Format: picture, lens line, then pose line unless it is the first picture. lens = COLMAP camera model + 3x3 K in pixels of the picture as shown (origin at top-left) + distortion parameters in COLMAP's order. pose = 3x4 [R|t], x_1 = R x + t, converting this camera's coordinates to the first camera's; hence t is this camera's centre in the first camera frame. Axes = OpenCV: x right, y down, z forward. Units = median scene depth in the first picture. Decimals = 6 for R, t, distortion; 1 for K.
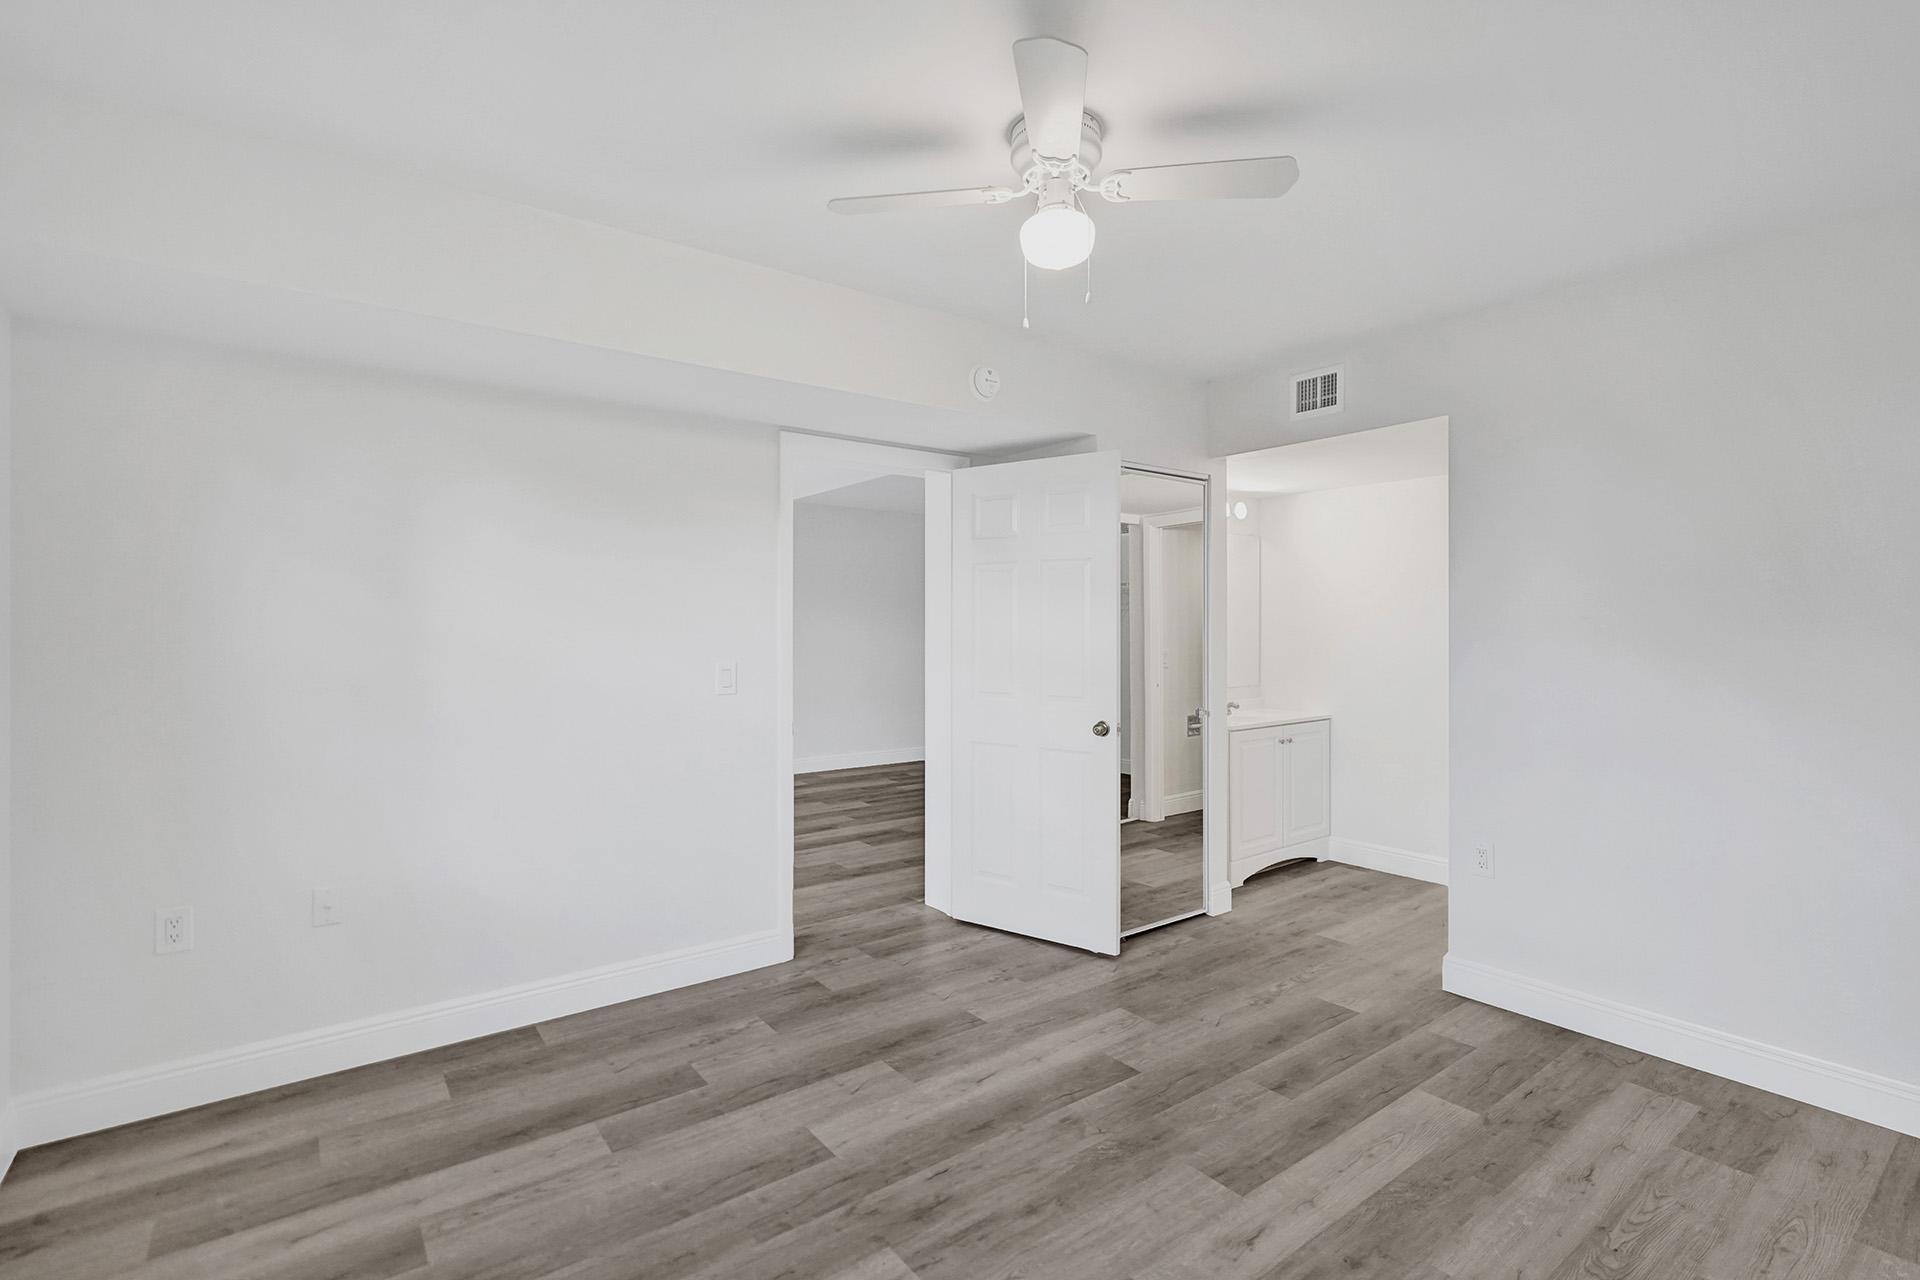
lens RADIAL K [[905.2, 0, 967.8], [0, 905.2, 637.9], [0, 0, 1]] dist [-0.009200, 0.001570]
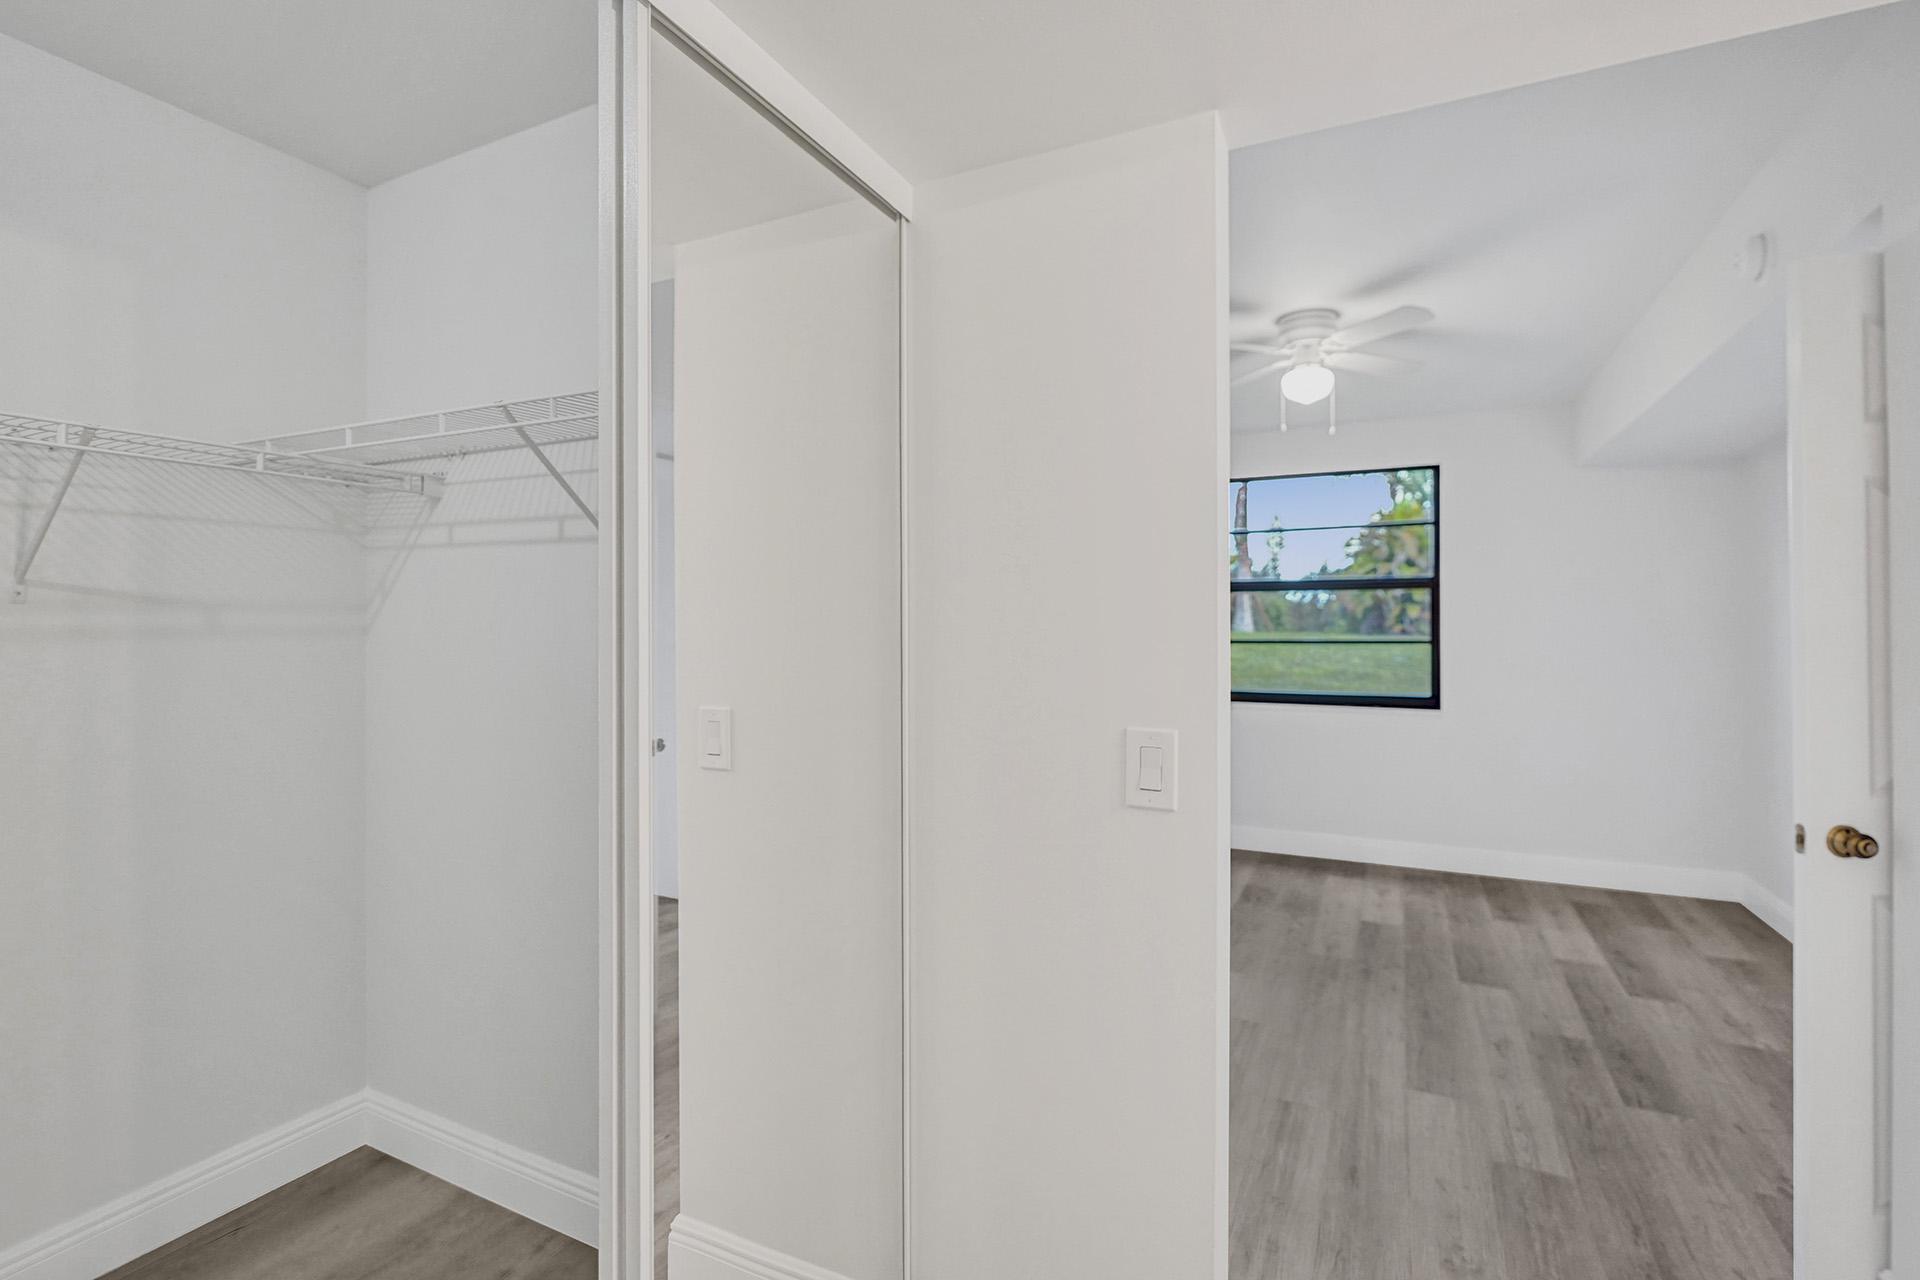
lens RADIAL K [[883.0, 0, 953.2], [0, 883.0, 626.2], [0, 0, 1]] dist [-0.002952, 0.000167]
pose [[-0.906392, -0.001756, -0.422435, 1.205736], [-0.002991, 0.999993, 0.002261, -0.013063], [0.422428, 0.003313, -0.906390, 1.931274]]
